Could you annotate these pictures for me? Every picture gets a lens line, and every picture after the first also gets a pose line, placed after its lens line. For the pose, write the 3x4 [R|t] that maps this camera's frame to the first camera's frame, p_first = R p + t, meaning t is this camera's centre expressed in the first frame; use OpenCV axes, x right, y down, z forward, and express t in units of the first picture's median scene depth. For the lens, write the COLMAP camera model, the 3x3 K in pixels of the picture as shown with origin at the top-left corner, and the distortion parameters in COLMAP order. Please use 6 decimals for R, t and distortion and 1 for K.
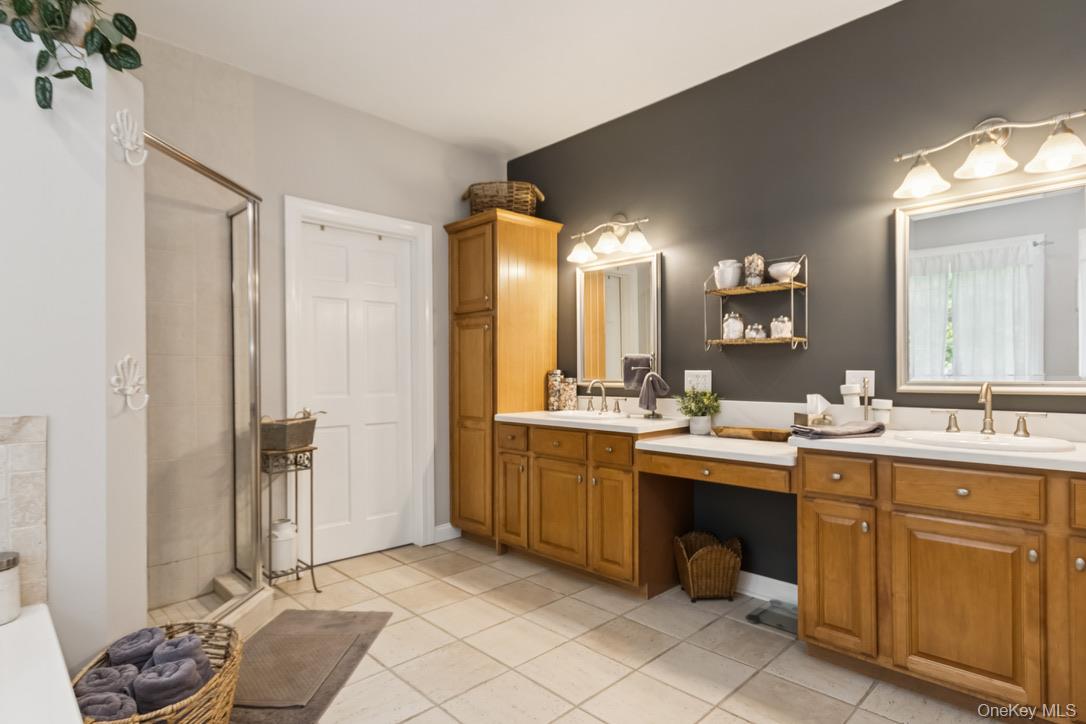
lens RADIAL K [[553.6, 0, 560.3], [0, 553.6, 375.8], [0, 0, 1]] dist [0.001158, 0.003548]
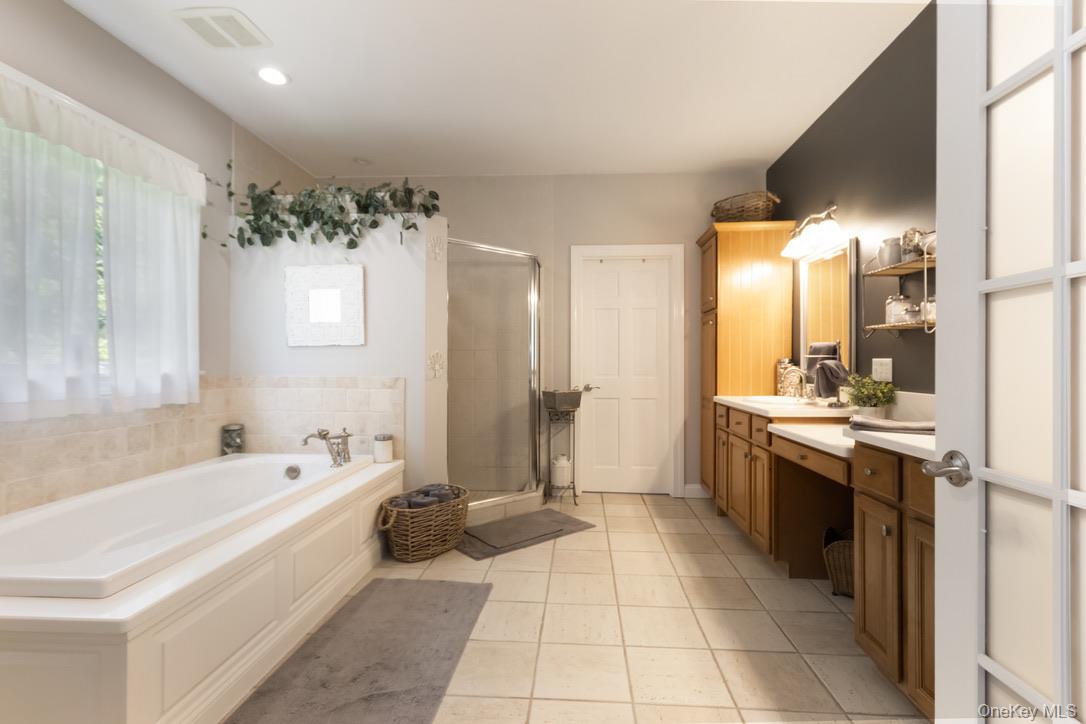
lens RADIAL K [[504.9, 0, 572.0], [0, 504.9, 360.6], [0, 0, 1]] dist [0.005096, -0.001437]
pose [[0.681840, 0.000898, -0.731501, 0.530303], [-0.009432, 0.999927, -0.007564, 0.005474], [0.731440, 0.012057, 0.681799, 0.042120]]
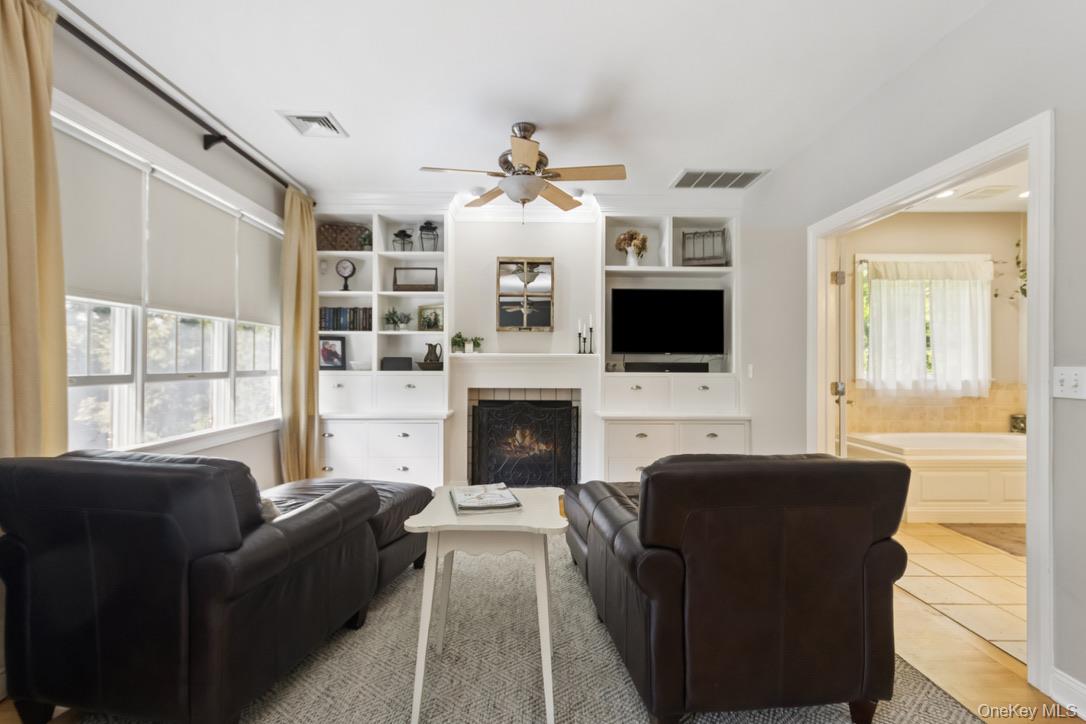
lens RADIAL K [[504.9, 0, 539.2], [0, 504.9, 364.4], [0, 0, 1]] dist [0.005096, -0.001437]
pose [[-0.703318, -0.003764, -0.710865, 0.948386], [-0.005845, 0.999983, 0.000488, -0.002724], [0.710851, 0.004498, -0.703328, 0.150123]]
